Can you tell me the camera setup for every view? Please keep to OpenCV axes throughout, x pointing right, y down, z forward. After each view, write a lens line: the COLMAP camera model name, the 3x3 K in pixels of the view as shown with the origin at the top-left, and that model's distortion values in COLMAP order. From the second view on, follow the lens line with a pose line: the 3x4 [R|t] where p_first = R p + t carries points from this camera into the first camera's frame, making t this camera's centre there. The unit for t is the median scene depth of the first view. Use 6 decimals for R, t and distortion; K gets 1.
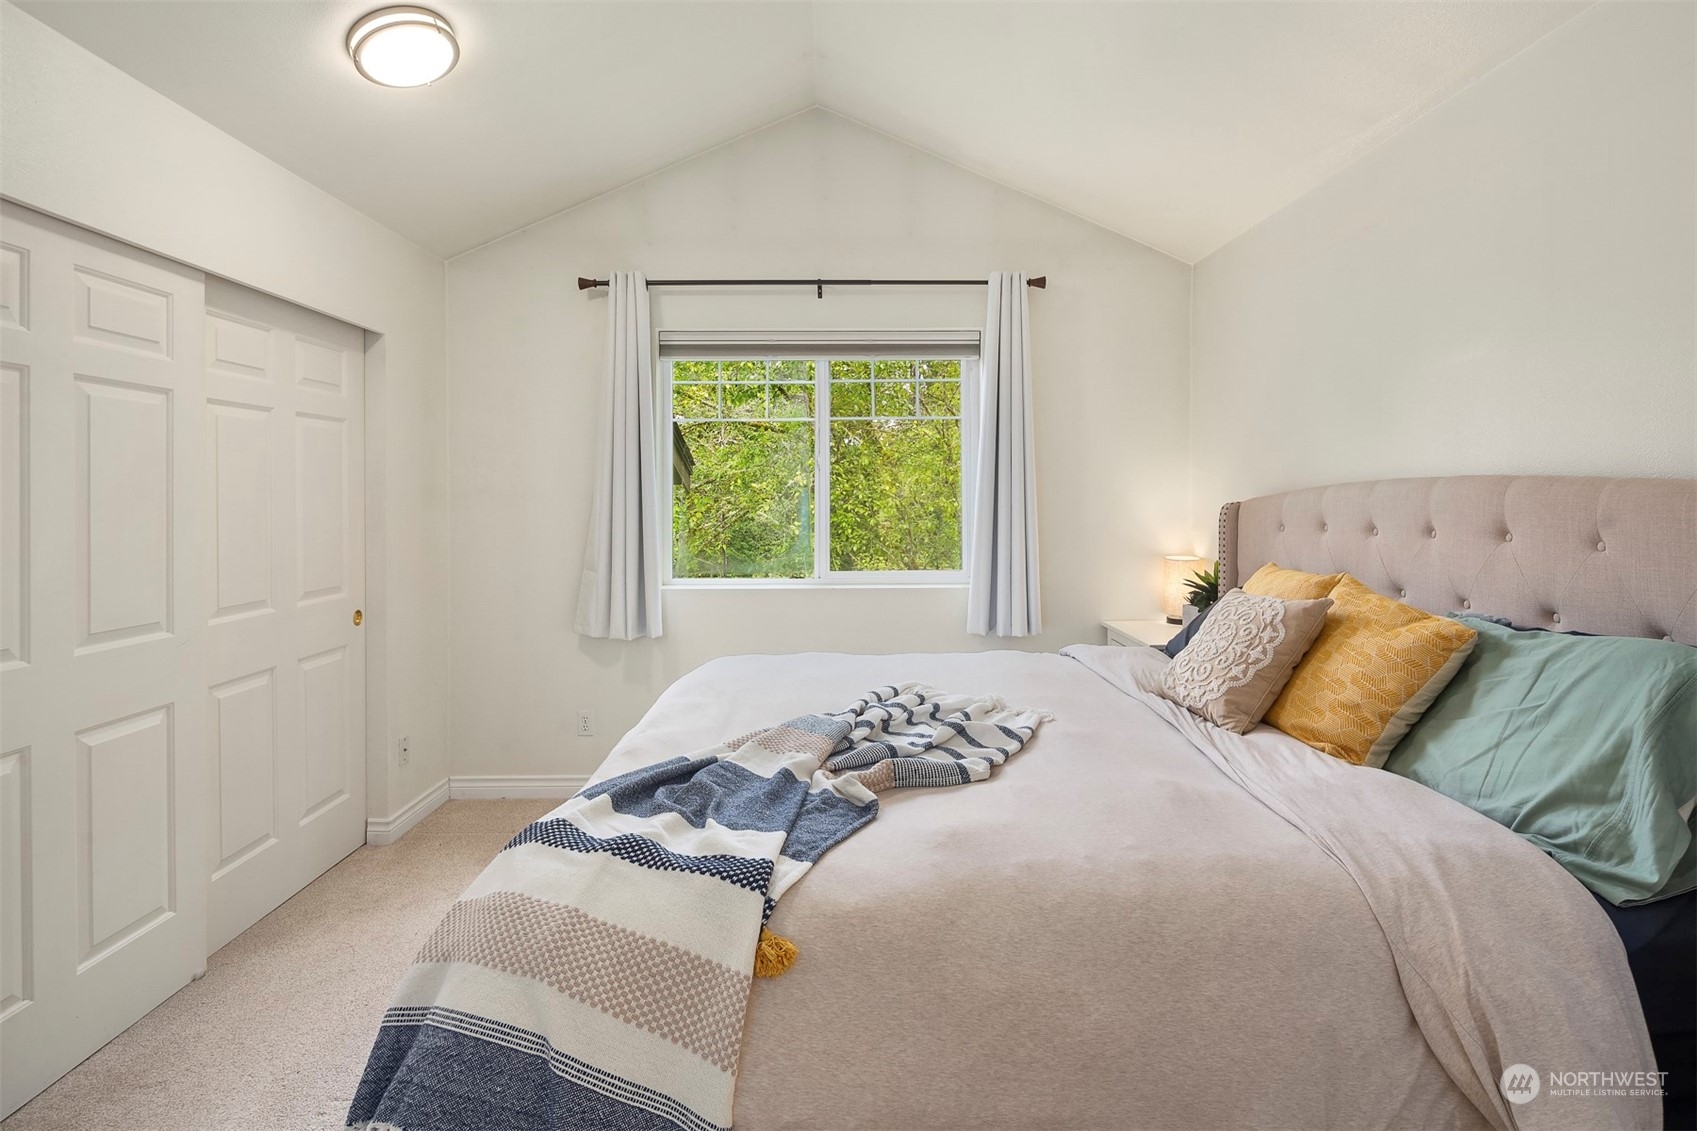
lens RADIAL K [[811.8, 0, 848.2], [0, 811.8, 473.2], [0, 0, 1]] dist [0.000363, -0.005960]
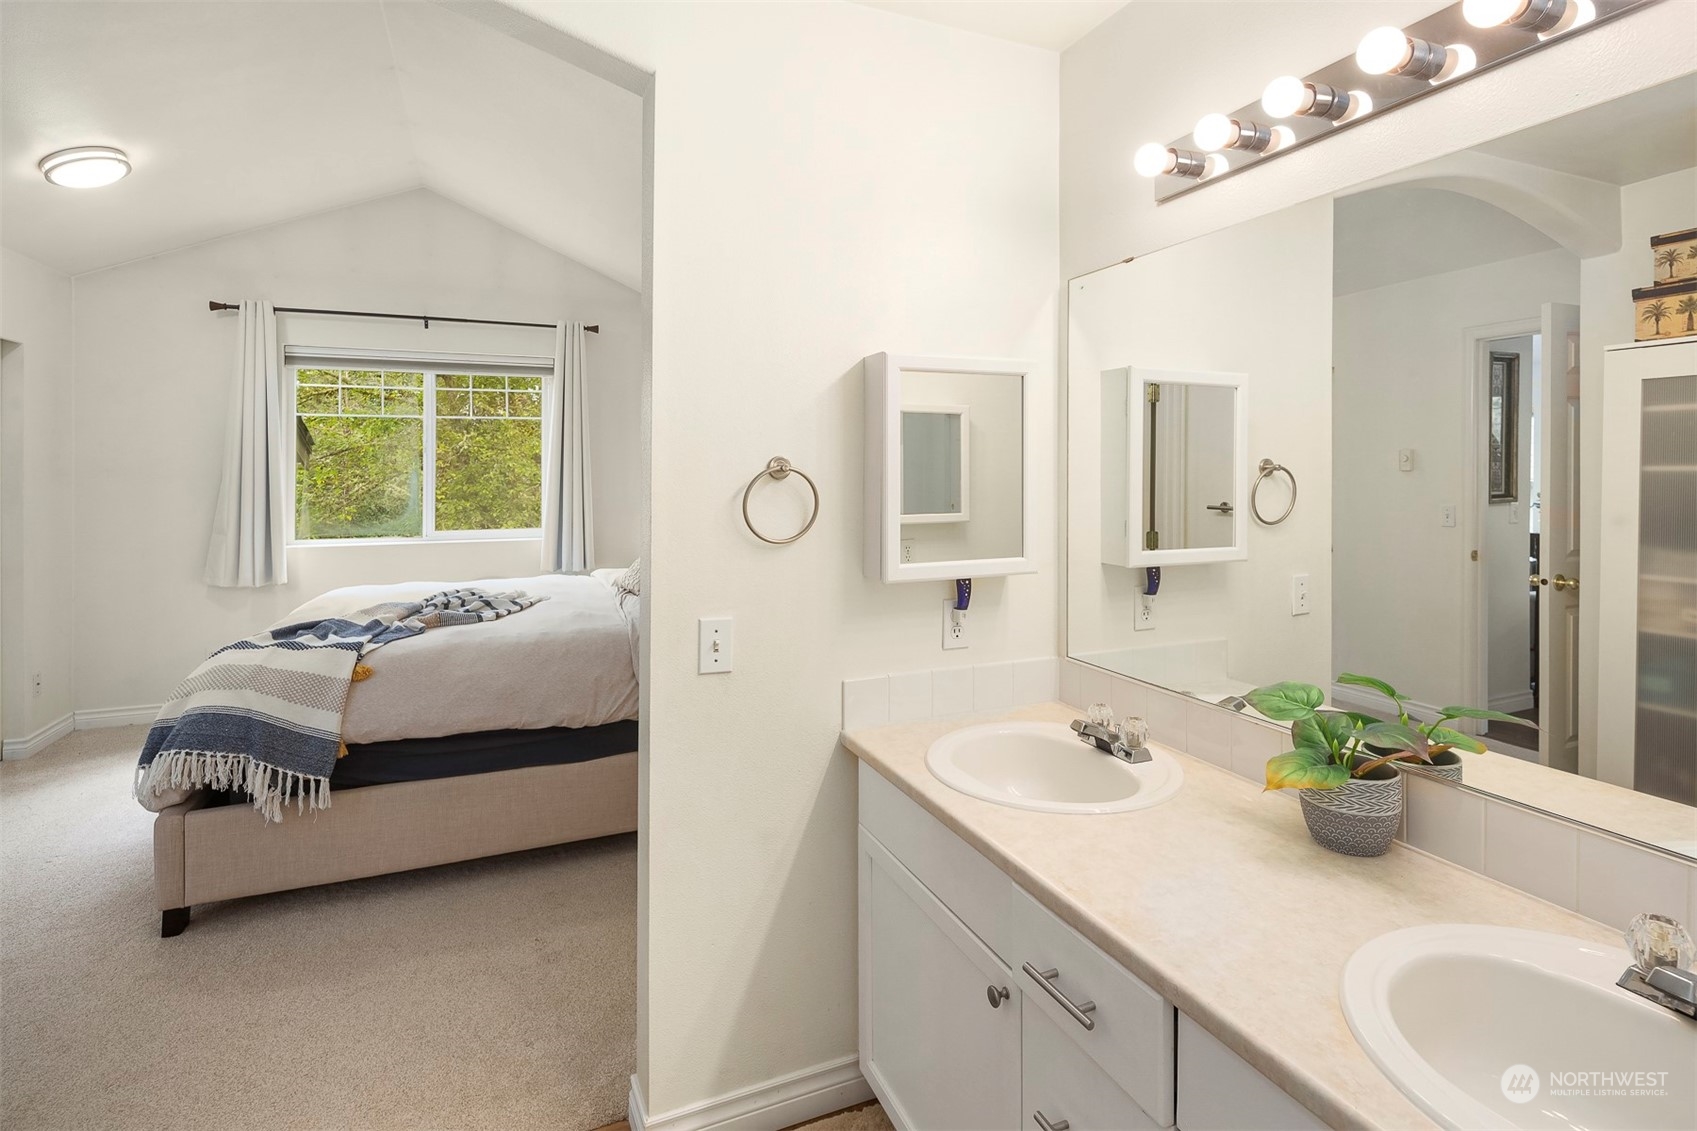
lens RADIAL K [[811.8, 0, 848.2], [0, 811.8, 473.2], [0, 0, 1]] dist [0.000363, -0.005960]
pose [[0.921386, 0.006053, 0.388600, 0.096083], [-0.018617, 0.999418, 0.028575, -0.027386], [-0.388201, -0.033563, 0.920963, -0.561746]]
